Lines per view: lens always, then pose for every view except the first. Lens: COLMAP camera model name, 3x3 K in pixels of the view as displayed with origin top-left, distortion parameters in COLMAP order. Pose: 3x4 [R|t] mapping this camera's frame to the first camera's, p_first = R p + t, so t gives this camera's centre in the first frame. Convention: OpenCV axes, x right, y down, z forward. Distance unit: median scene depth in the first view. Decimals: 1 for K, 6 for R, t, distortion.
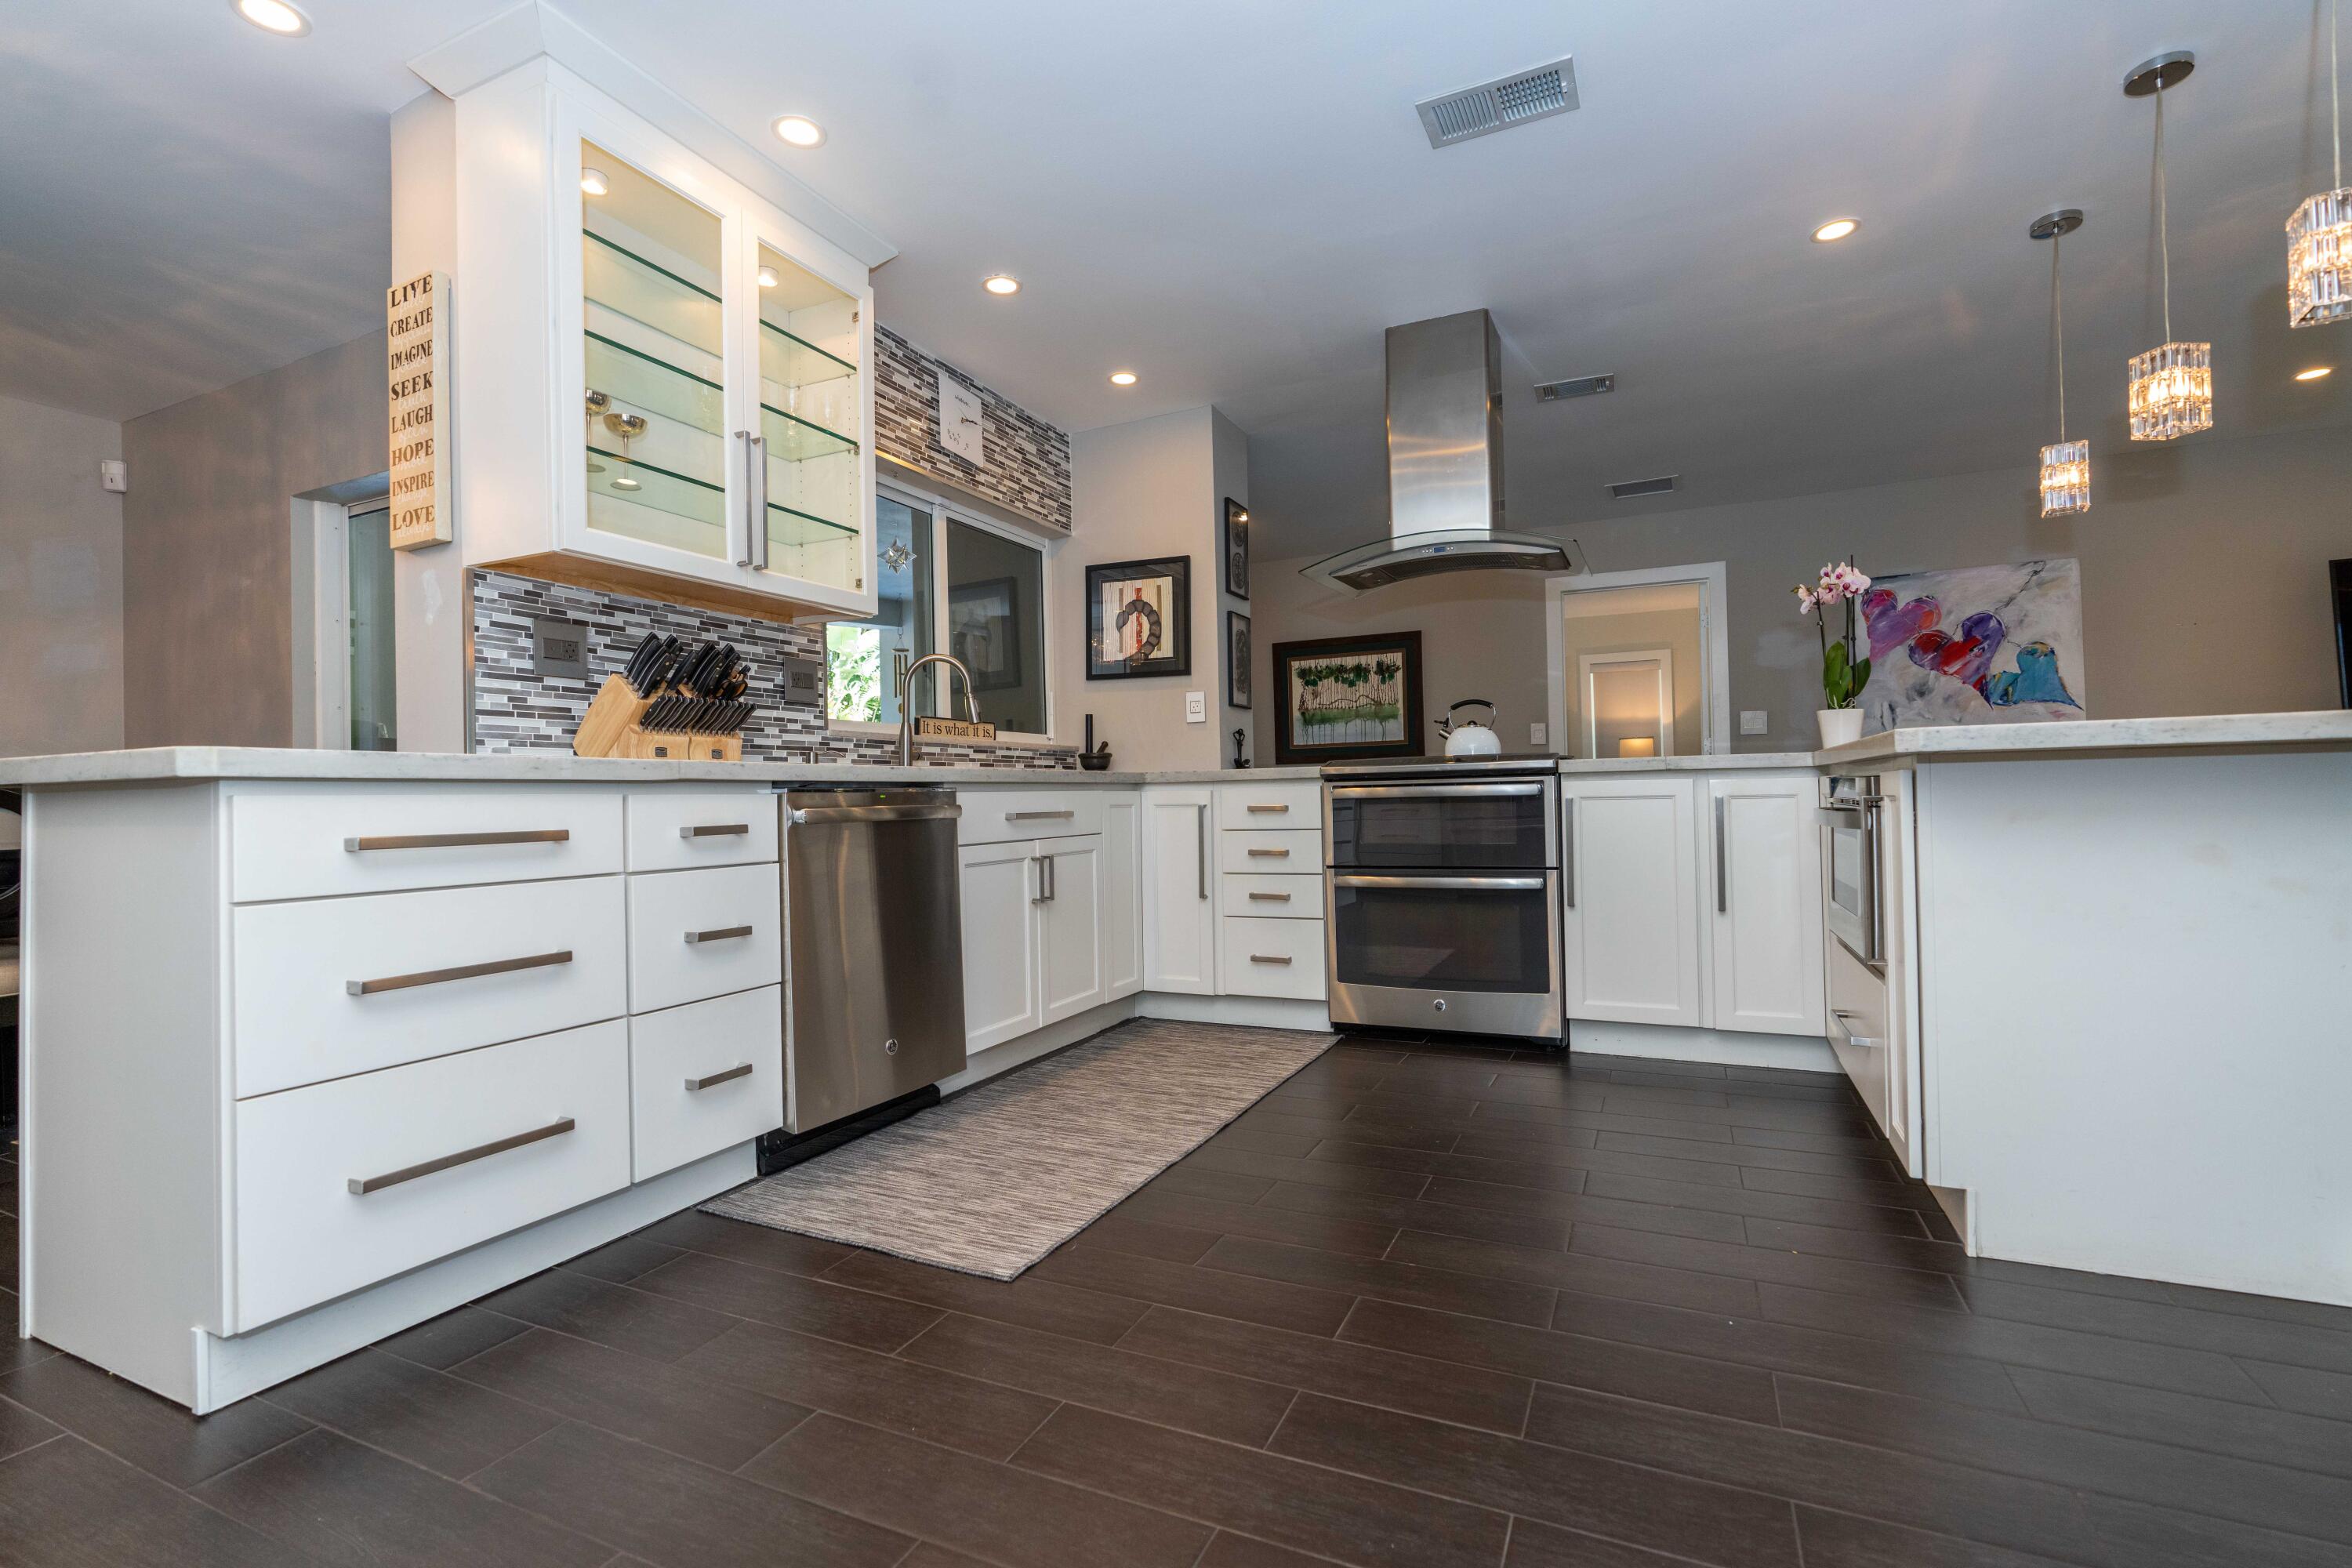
lens RADIAL K [[1064.9, 0, 1178.7], [0, 1064.9, 787.9], [0, 0, 1]] dist [-0.005079, -0.000429]
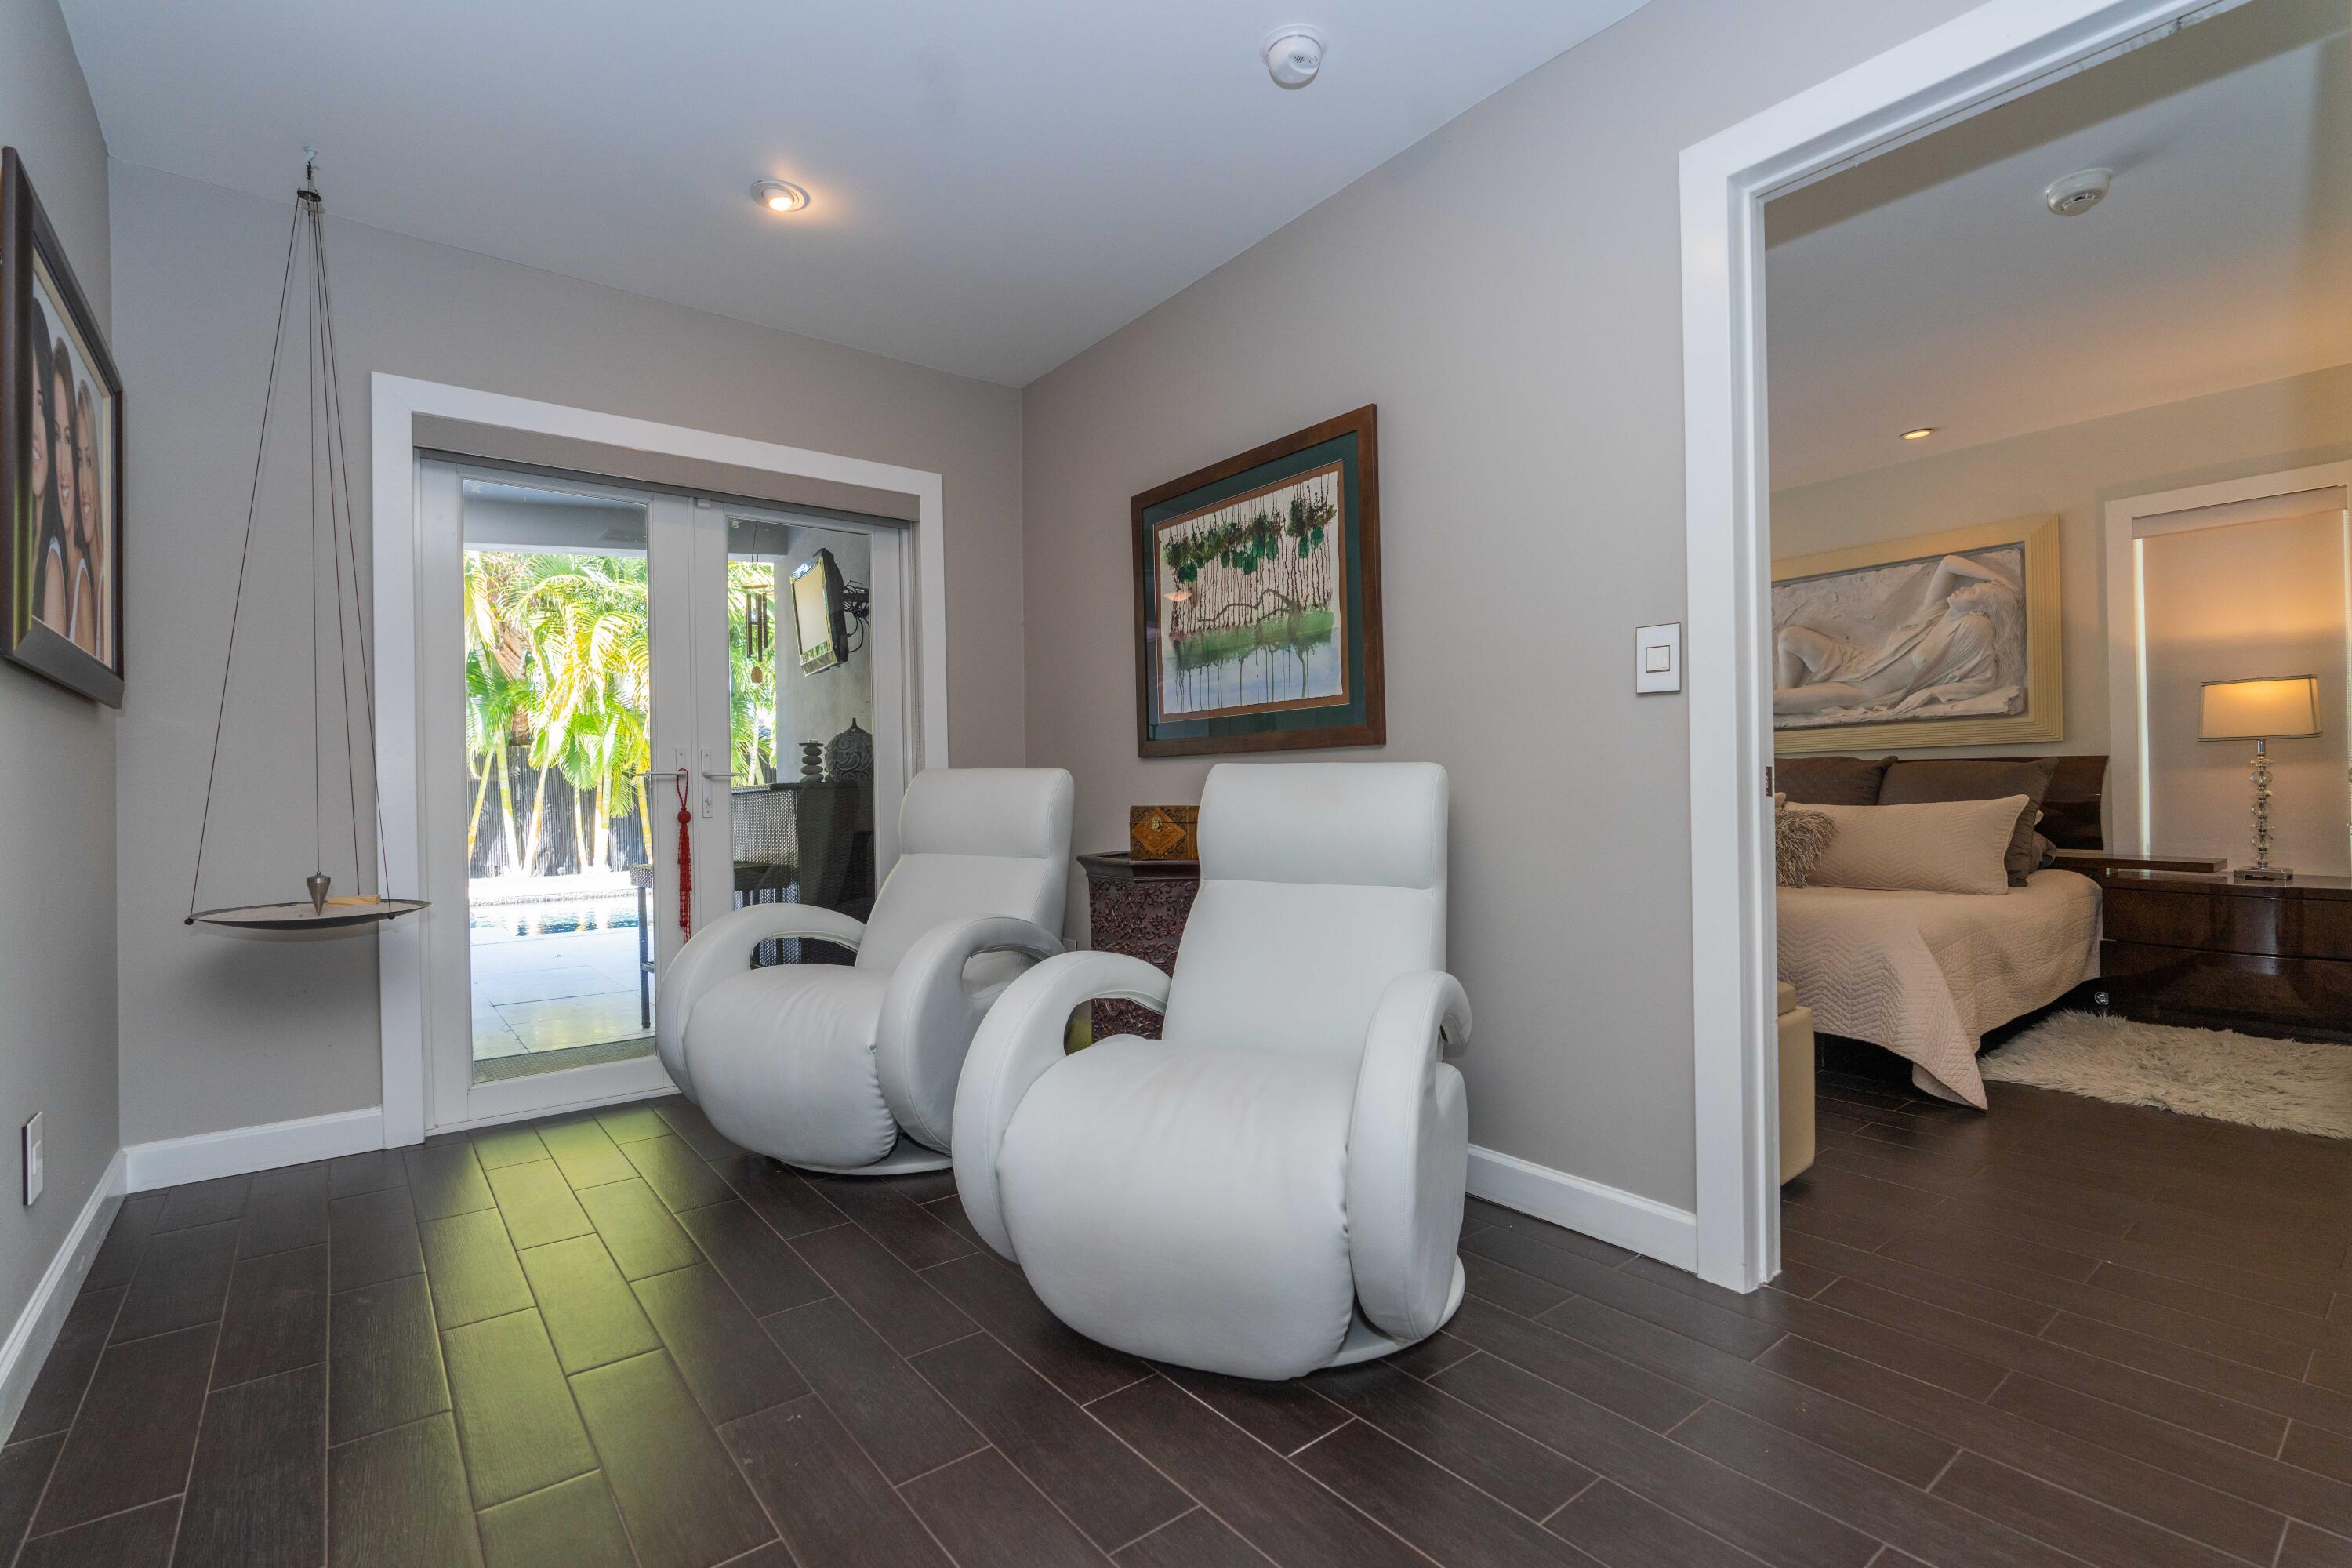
lens RADIAL K [[1064.9, 0, 1176.4], [0, 1064.9, 785.7], [0, 0, 1]] dist [-0.005079, -0.000429]
pose [[0.894854, 0.007967, -0.446287, 0.404451], [-0.000929, 0.999872, 0.015987, -0.021896], [0.446358, -0.013891, 0.894747, 0.760984]]
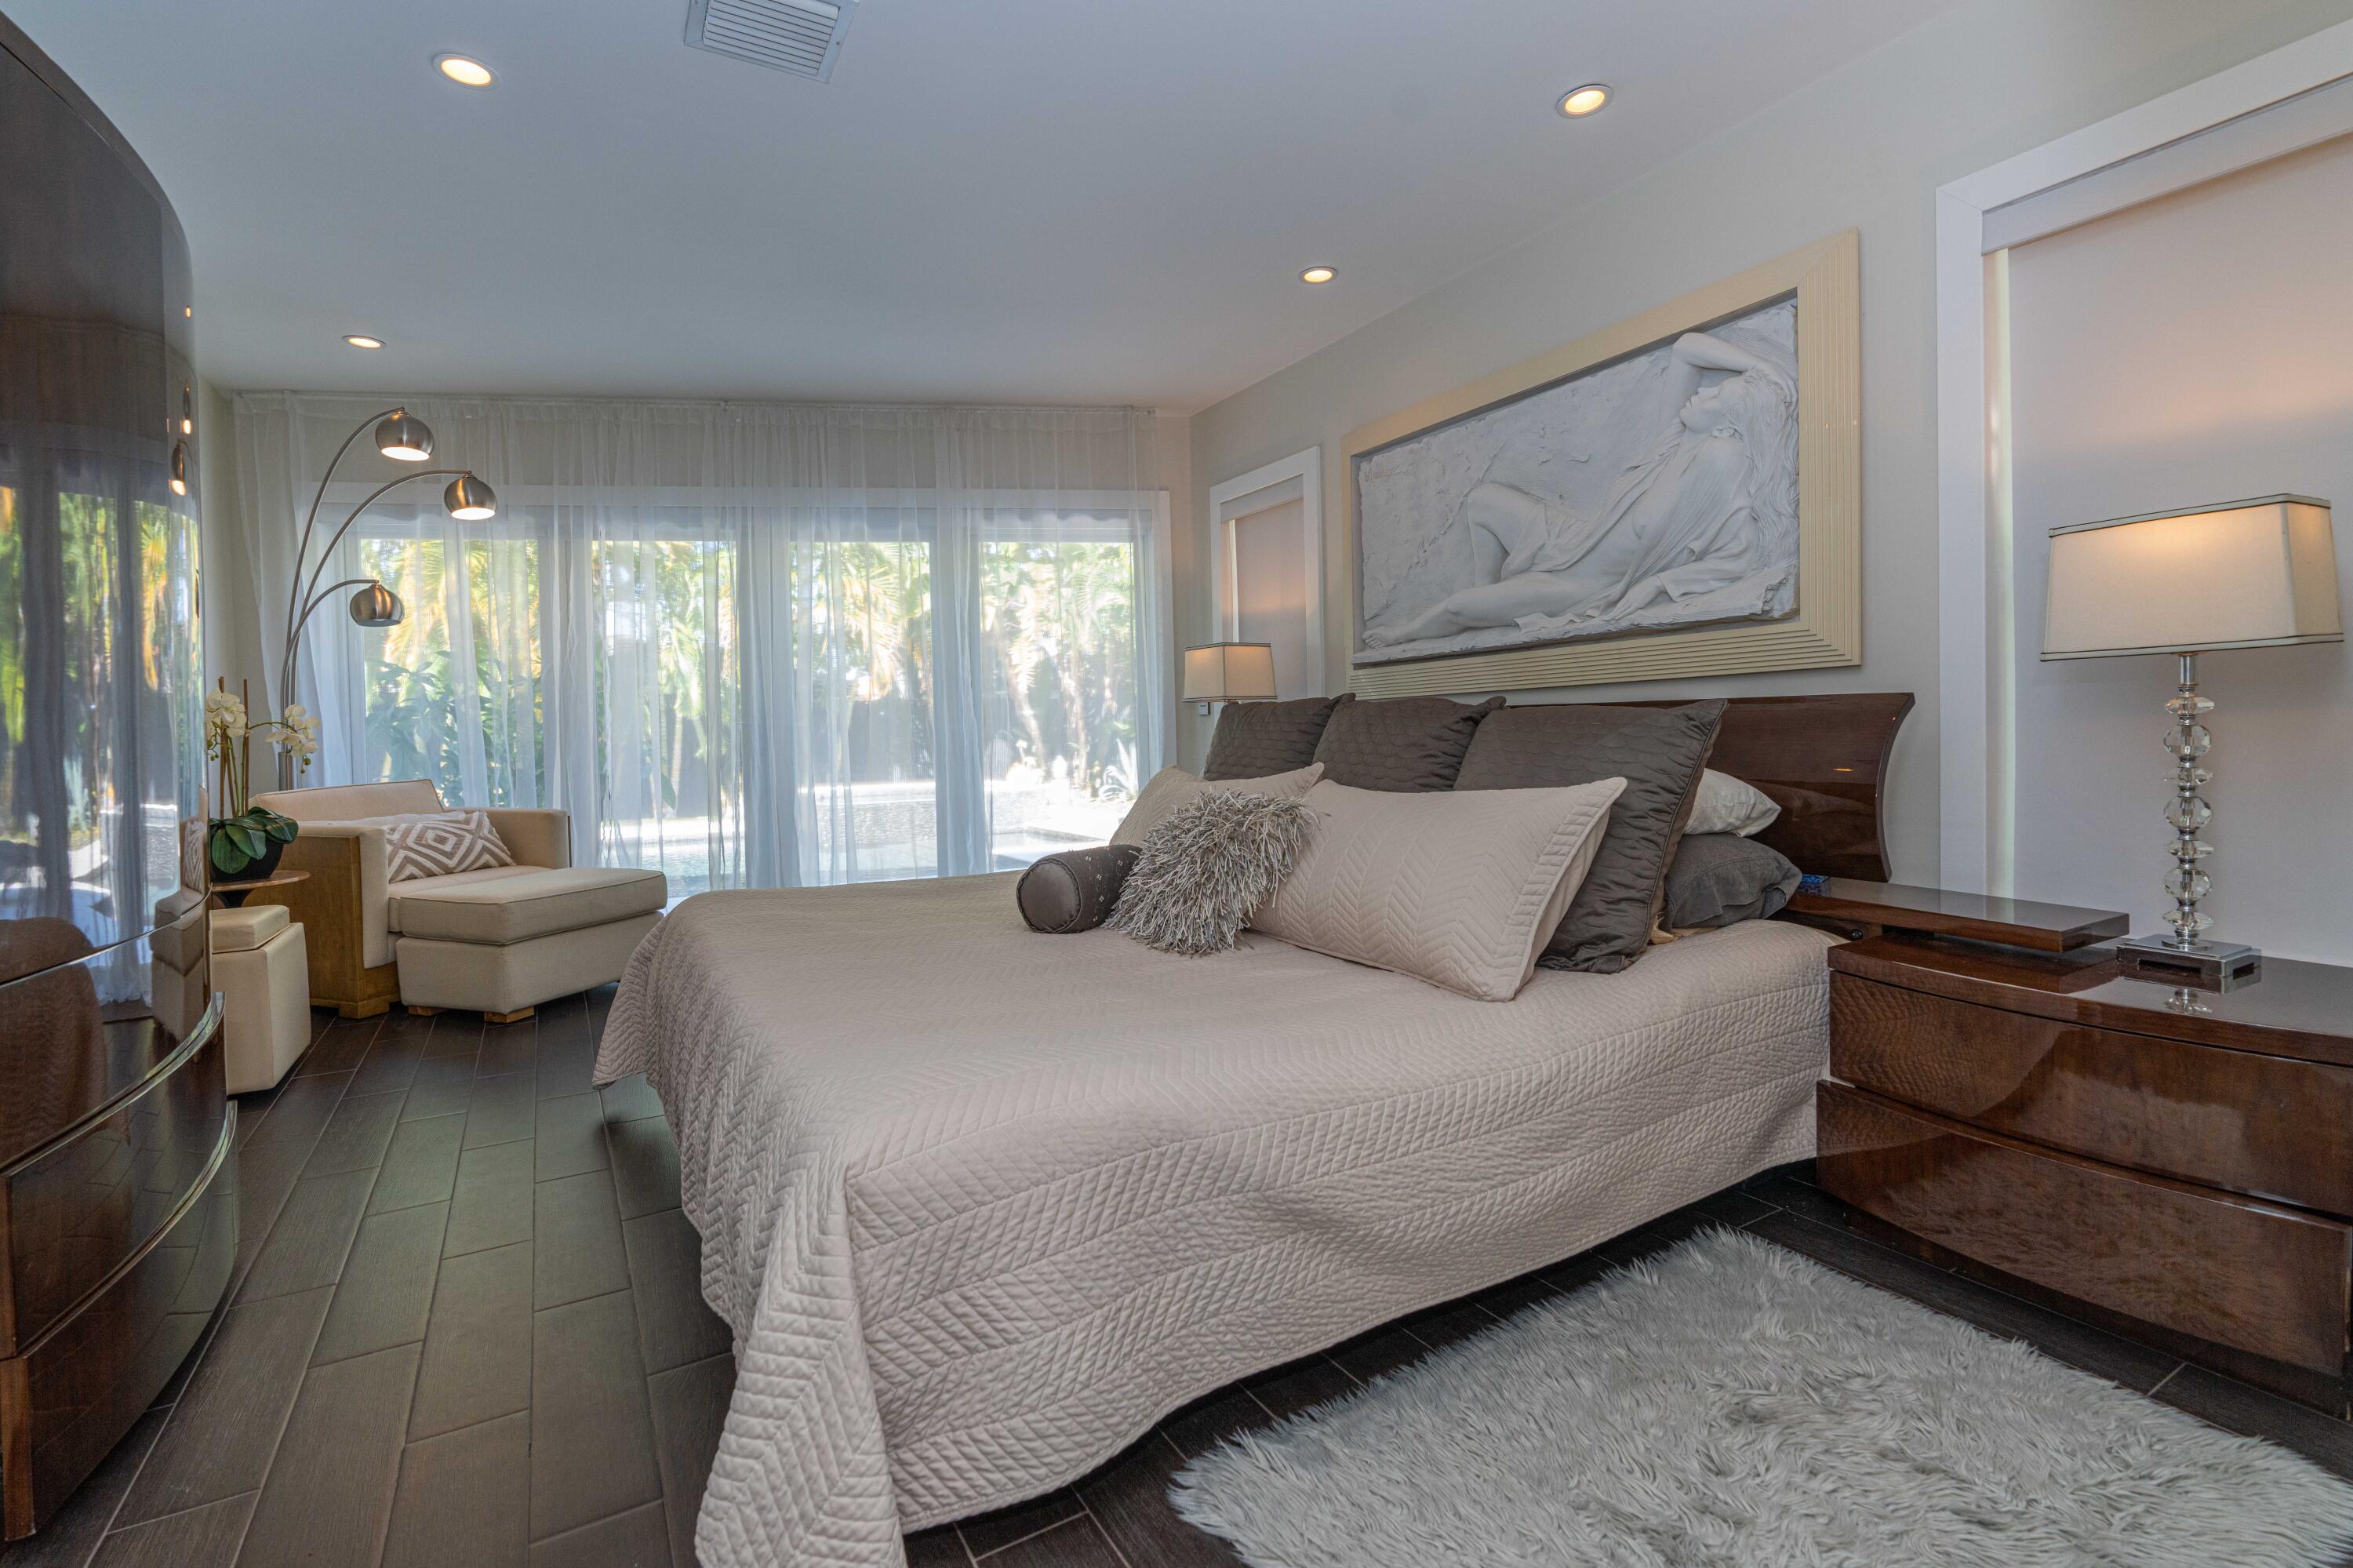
lens RADIAL K [[1065.4, 0, 1205.1], [0, 1065.4, 753.3], [0, 0, 1]] dist [-0.005079, -0.000429]
pose [[0.833138, 0.014172, -0.552883, 0.646615], [0.007819, 0.999270, 0.037397, -0.025696], [0.553009, -0.035480, 0.832419, 1.248180]]
